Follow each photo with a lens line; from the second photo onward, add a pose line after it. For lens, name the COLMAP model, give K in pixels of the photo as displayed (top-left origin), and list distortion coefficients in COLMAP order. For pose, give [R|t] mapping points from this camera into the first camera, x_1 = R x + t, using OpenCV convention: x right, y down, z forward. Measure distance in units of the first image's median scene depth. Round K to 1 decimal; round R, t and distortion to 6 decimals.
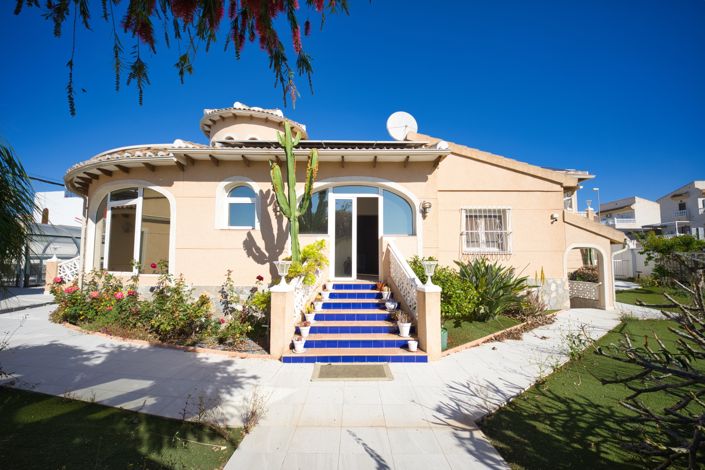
lens RADIAL K [[291.2, 0, 350.5], [0, 291.2, 239.6], [0, 0, 1]] dist [0.001103, -0.006681]
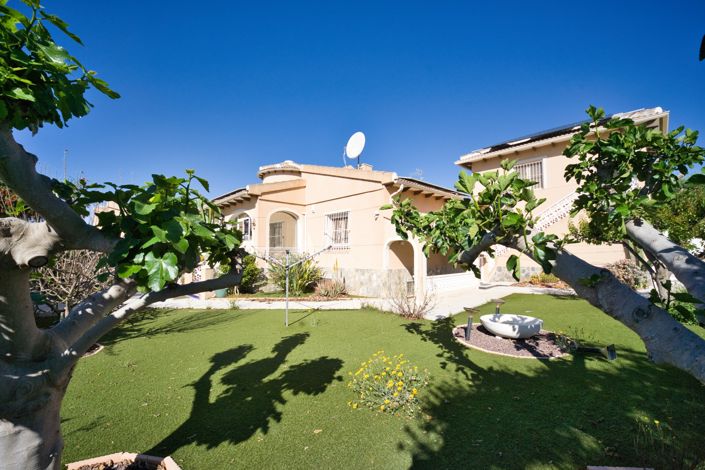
lens RADIAL K [[283.9, 0, 353.0], [0, 283.9, 237.7], [0, 0, 1]] dist [-0.001055, -0.000151]
pose [[0.677774, -0.046632, -0.733790, 1.411316], [0.052944, 0.998491, -0.014552, 0.023849], [0.733361, -0.028987, 0.679221, 0.206179]]
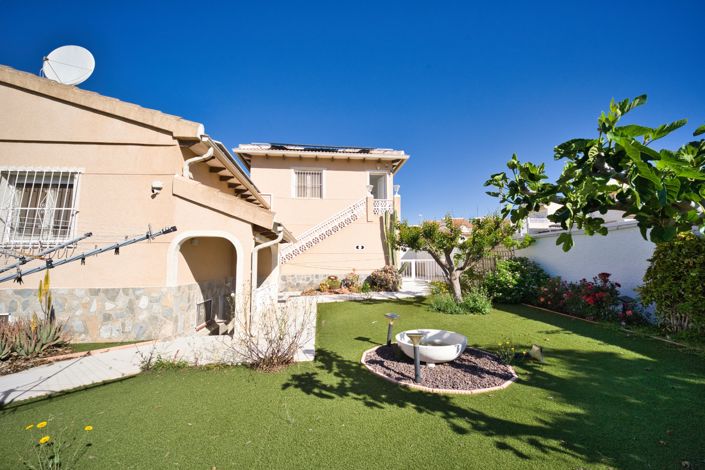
lens RADIAL K [[291.2, 0, 350.5], [0, 291.2, 239.6], [0, 0, 1]] dist [0.001103, -0.006681]
pose [[0.995778, -0.002474, 0.091759, 1.041945], [0.003749, 0.999899, -0.013729, 0.043092], [-0.091715, 0.014015, 0.995687, 0.357175]]
